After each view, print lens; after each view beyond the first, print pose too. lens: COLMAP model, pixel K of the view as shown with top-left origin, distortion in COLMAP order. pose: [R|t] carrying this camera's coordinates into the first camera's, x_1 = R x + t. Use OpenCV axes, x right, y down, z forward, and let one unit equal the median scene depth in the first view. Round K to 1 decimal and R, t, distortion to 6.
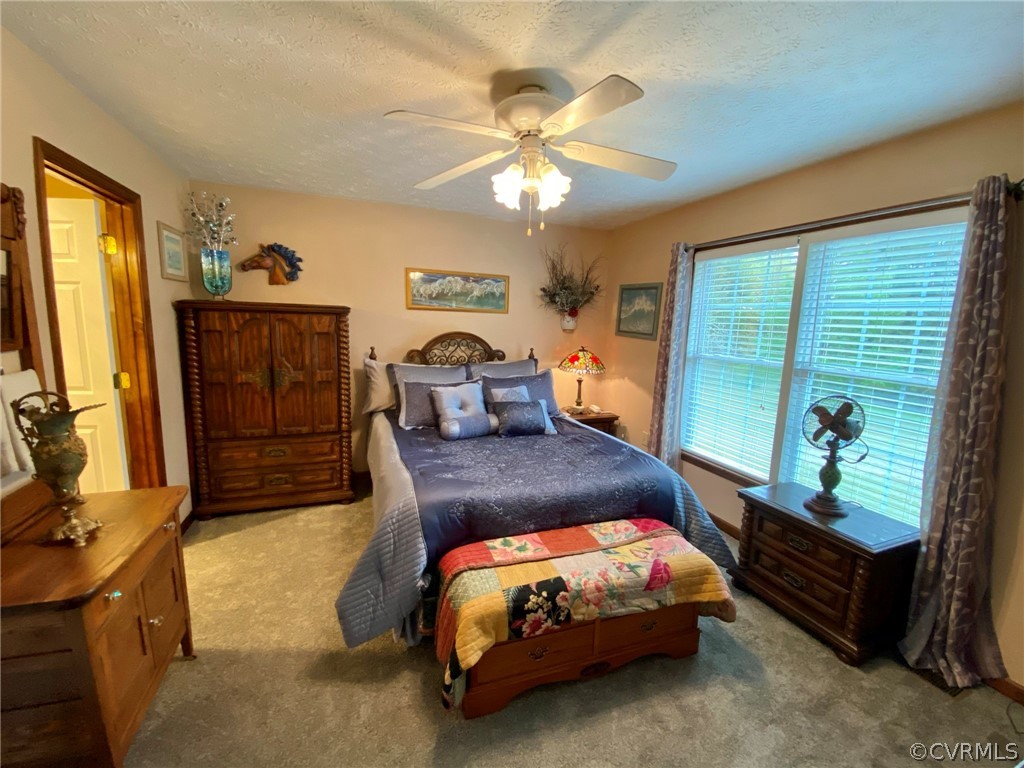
lens RADIAL K [[413.0, 0, 509.9], [0, 413.0, 385.4], [0, 0, 1]] dist [0.049544, -0.039233]
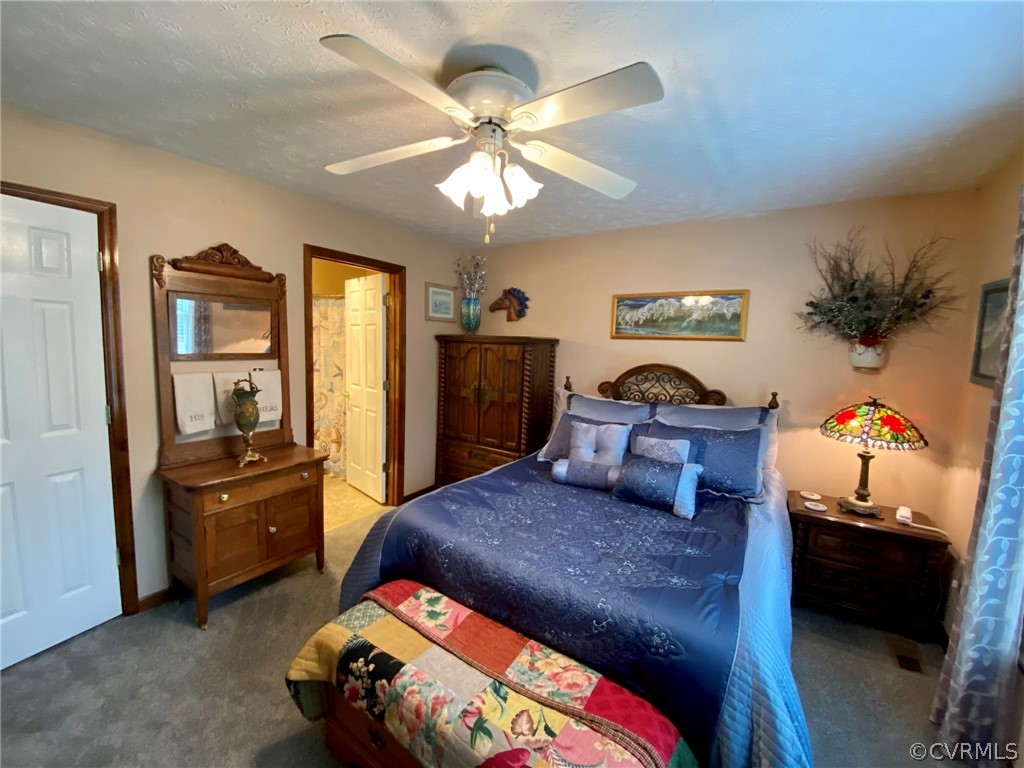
lens RADIAL K [[413.0, 0, 509.9], [0, 413.0, 385.4], [0, 0, 1]] dist [0.049544, -0.039233]
pose [[0.584419, 0.072011, -0.808250, 0.466259], [-0.138255, 0.990327, -0.011735, -0.045906], [0.799587, 0.118603, 0.588722, 0.349284]]
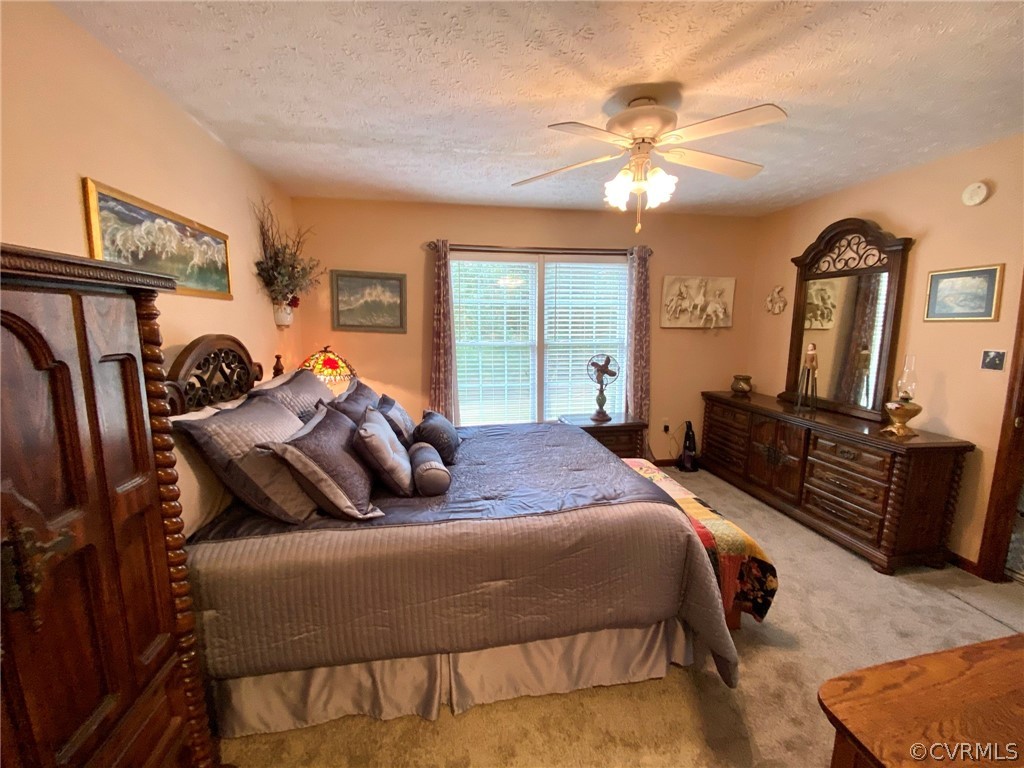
lens RADIAL K [[413.0, 0, 509.9], [0, 413.0, 385.4], [0, 0, 1]] dist [0.049544, -0.039233]
pose [[0.195413, -0.171653, 0.965582, -0.694624], [0.158079, 0.977202, 0.141727, -0.106430], [-0.967897, 0.124943, 0.218093, 0.684290]]
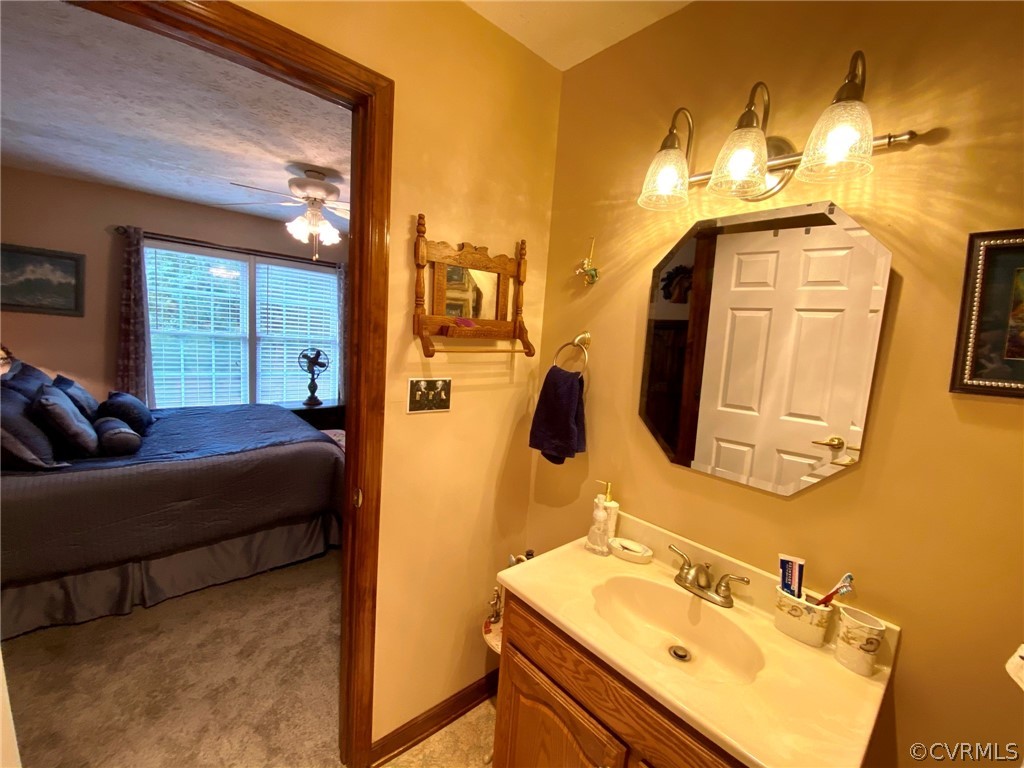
lens RADIAL K [[425.0, 0, 521.0], [0, 425.0, 385.0], [0, 0, 1]] dist [0.017371, -0.019514]
pose [[-0.364656, -0.162763, 0.916807, -1.084673], [0.060828, 0.978337, 0.197881, -0.104954], [-0.929153, 0.127926, -0.346856, 0.536070]]
